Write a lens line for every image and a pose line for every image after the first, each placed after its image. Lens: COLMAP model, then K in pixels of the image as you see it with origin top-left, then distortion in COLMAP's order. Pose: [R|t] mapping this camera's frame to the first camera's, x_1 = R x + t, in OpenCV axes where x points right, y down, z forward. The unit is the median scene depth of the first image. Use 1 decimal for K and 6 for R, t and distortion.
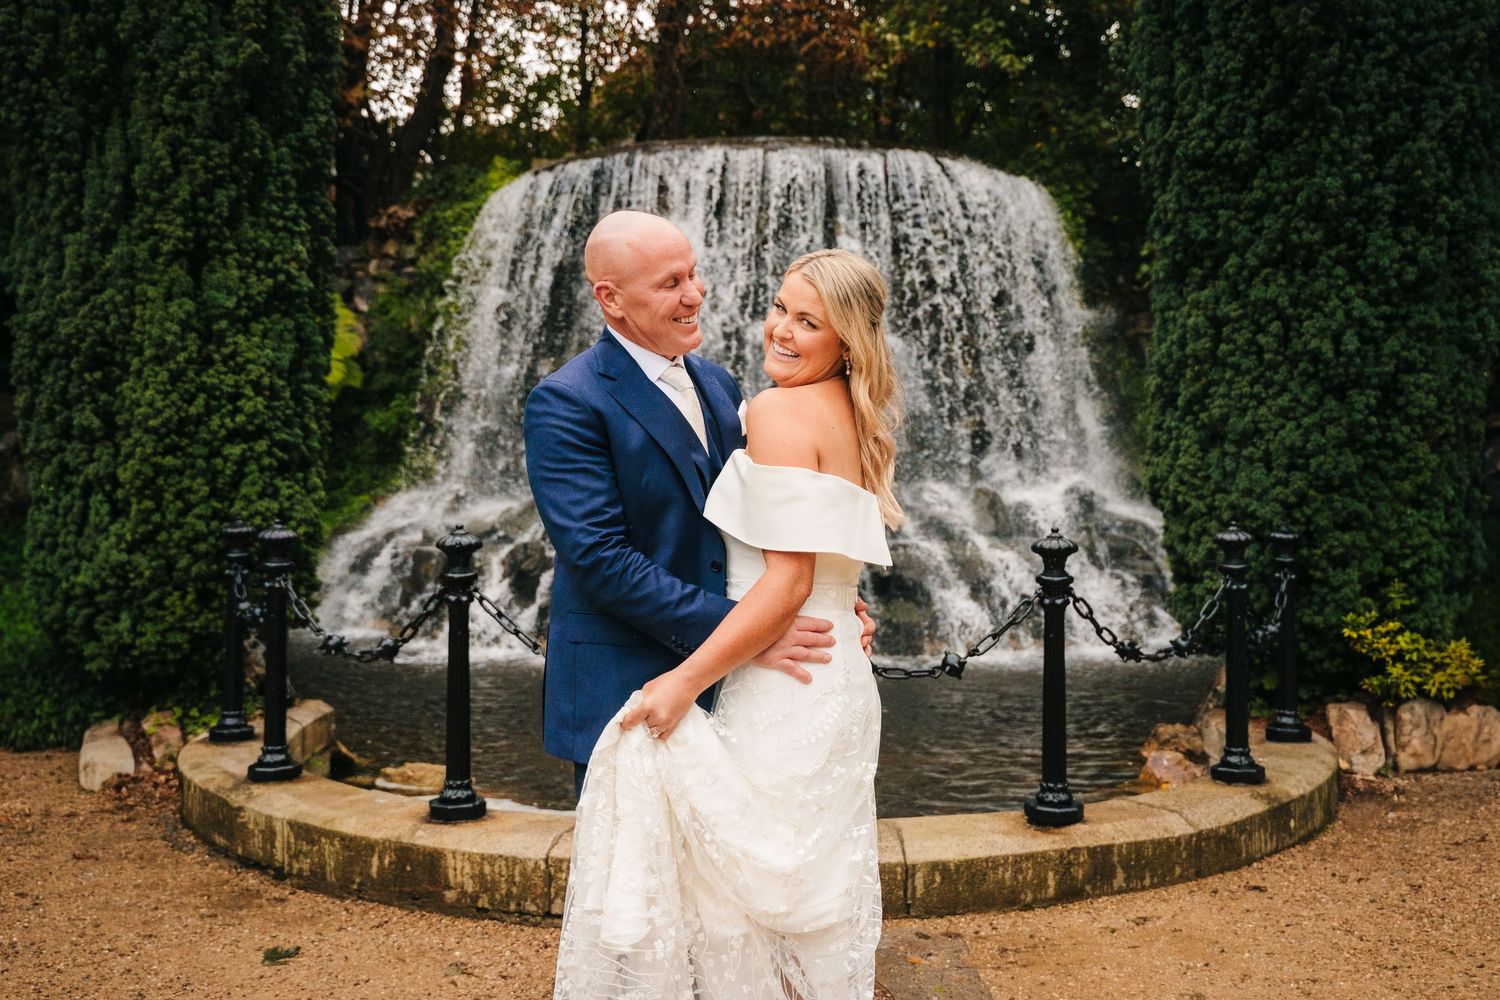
lens RADIAL K [[1216.8, 0, 750.0], [0, 1216.8, 500.0], [0, 0, 1]] dist [-0.007401, 0.222213]
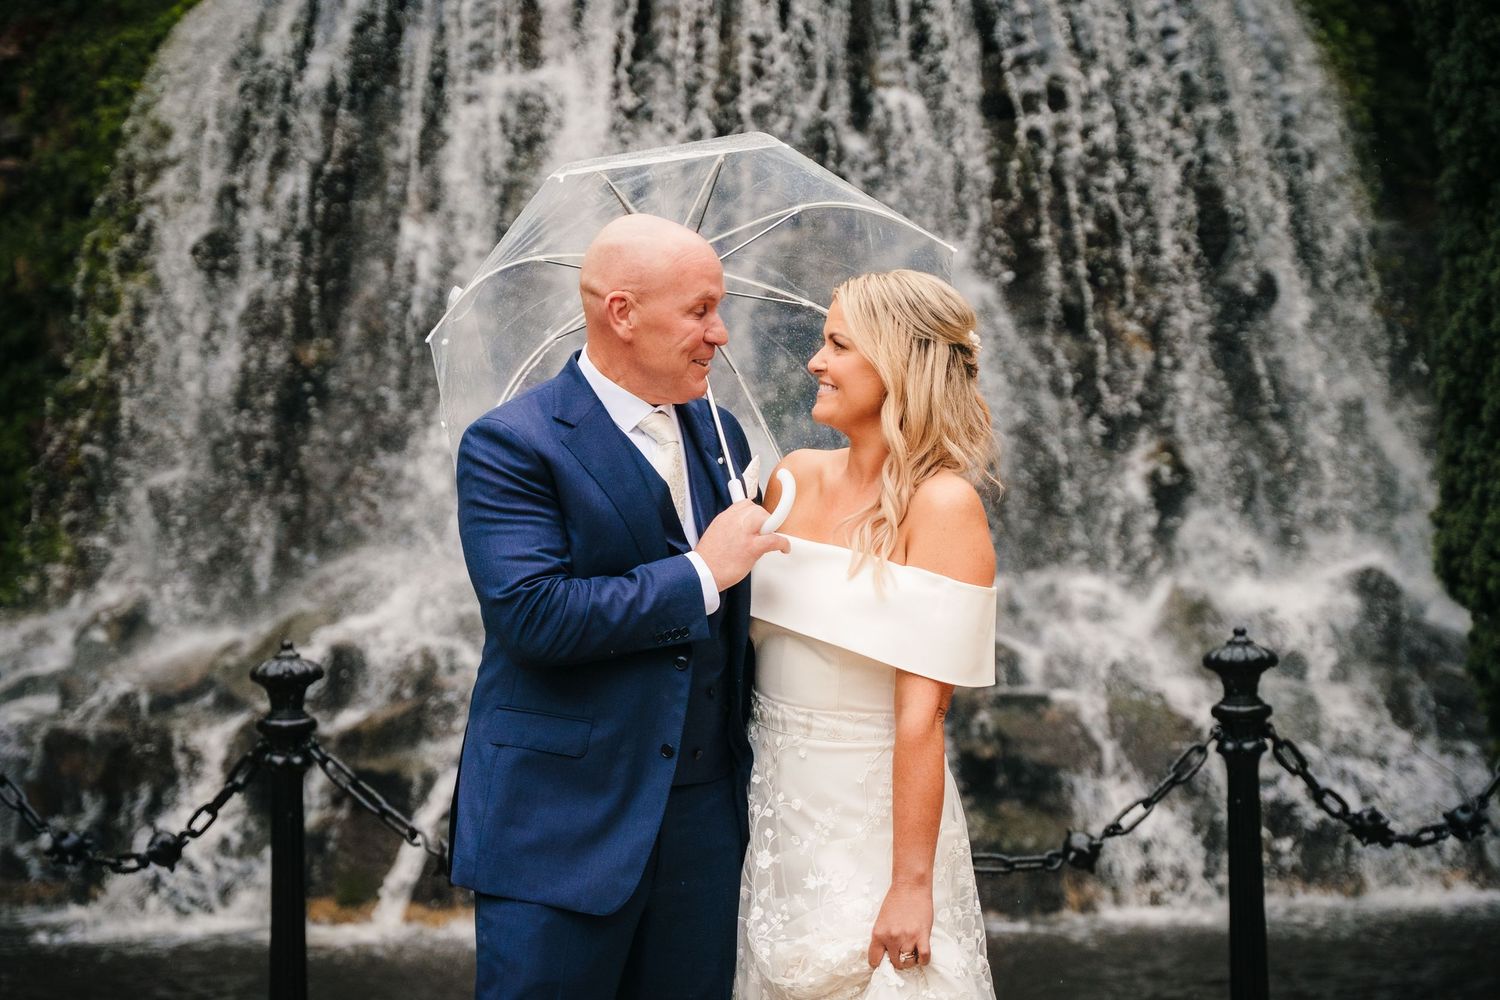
lens RADIAL K [[2503.2, 0, 750.0], [0, 2503.2, 500.0], [0, 0, 1]] dist [0.032075, 0.054894]
pose [[0.999650, -0.020039, 0.017290, -0.019835], [0.020834, 0.998674, -0.047070, 0.011704], [-0.016323, 0.047413, 0.998742, -0.262481]]
